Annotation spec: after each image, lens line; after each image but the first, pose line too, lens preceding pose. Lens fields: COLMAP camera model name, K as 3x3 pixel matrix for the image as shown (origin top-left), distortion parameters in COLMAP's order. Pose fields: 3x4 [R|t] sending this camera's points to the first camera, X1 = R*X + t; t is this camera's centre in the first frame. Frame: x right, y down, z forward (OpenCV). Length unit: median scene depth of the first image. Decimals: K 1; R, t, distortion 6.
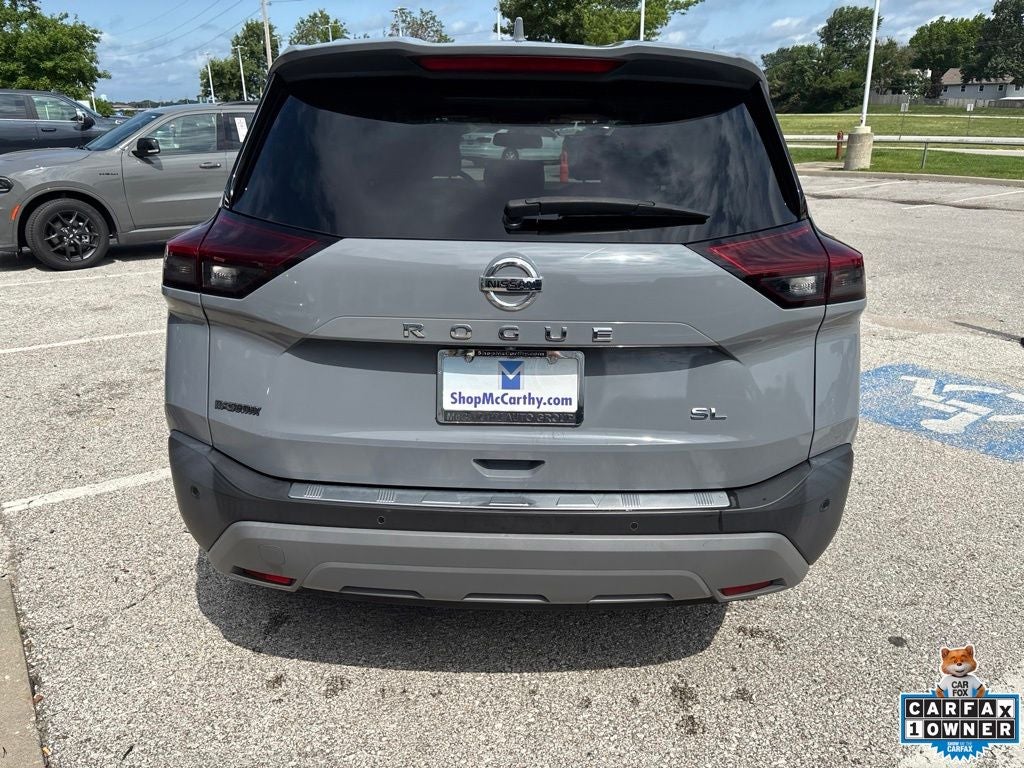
lens RADIAL K [[770.7, 0, 510.1], [0, 770.7, 372.4], [0, 0, 1]] dist [0.045379, -0.055199]
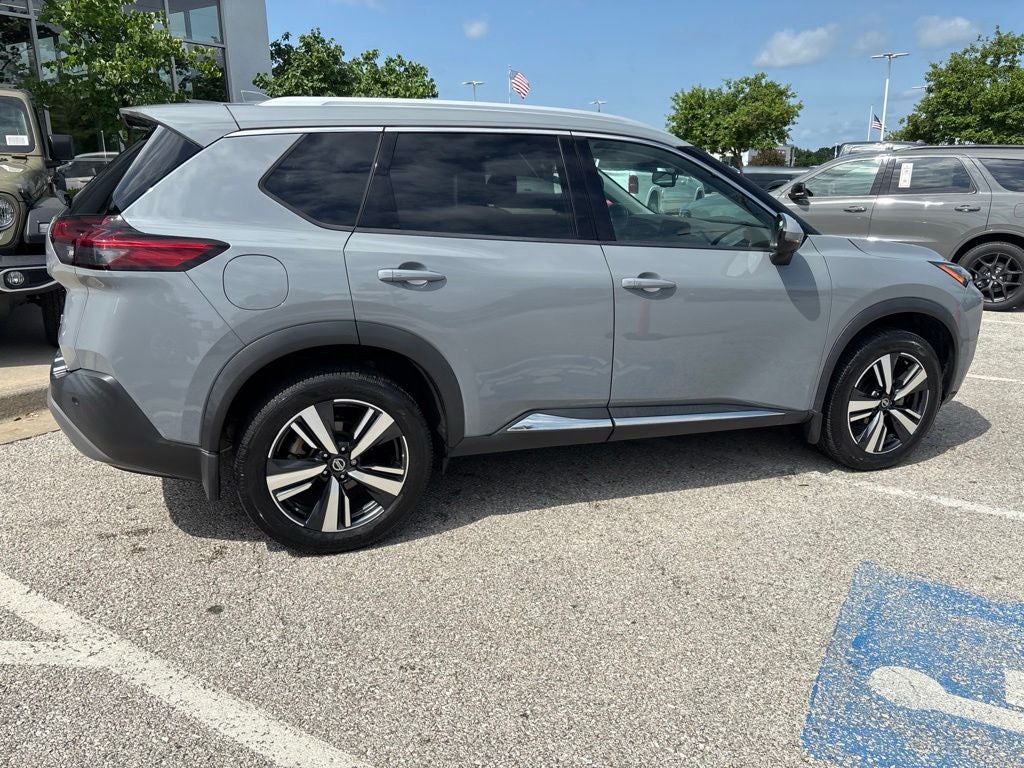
lens RADIAL K [[770.7, 0, 510.1], [0, 770.7, 372.4], [0, 0, 1]] dist [0.045379, -0.055199]
pose [[0.393134, 0.233628, -0.889305, 2.144214], [-0.289086, 0.949541, 0.121657, -0.310616], [0.872854, 0.209259, 0.440836, 1.113075]]
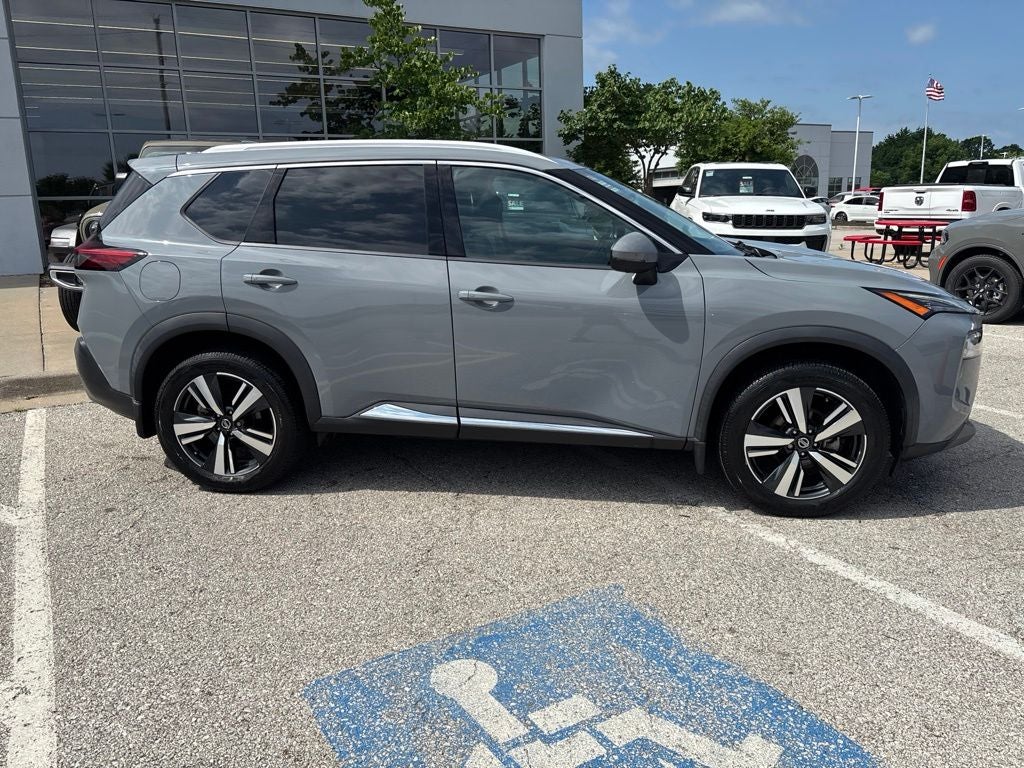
lens RADIAL K [[770.7, 0, 510.1], [0, 770.7, 372.4], [0, 0, 1]] dist [0.045379, -0.055199]
pose [[-0.087397, 0.219640, -0.971658, 2.580726], [-0.290463, 0.927388, 0.235759, -0.697262], [0.952887, 0.302835, -0.017254, 2.344965]]
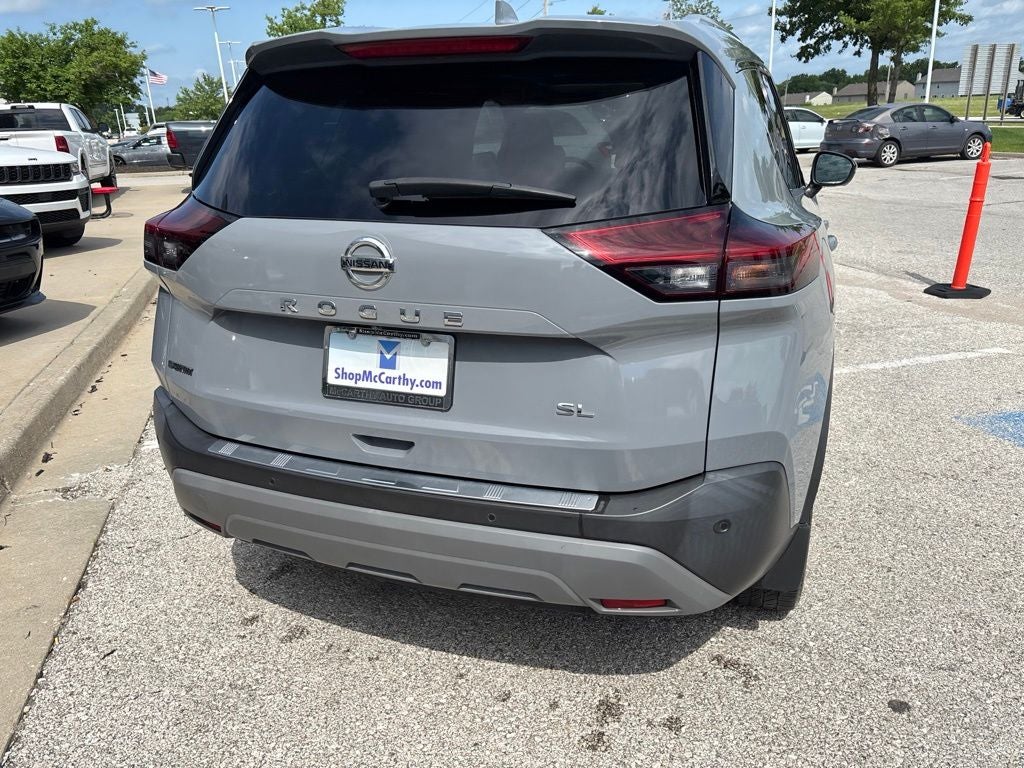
lens RADIAL K [[770.7, 0, 510.1], [0, 770.7, 372.4], [0, 0, 1]] dist [0.045379, -0.055199]
pose [[0.945347, 0.074958, -0.317334, 0.468763], [-0.072108, 0.997181, 0.020734, -0.005967], [0.317994, 0.003281, 0.948087, 0.082437]]
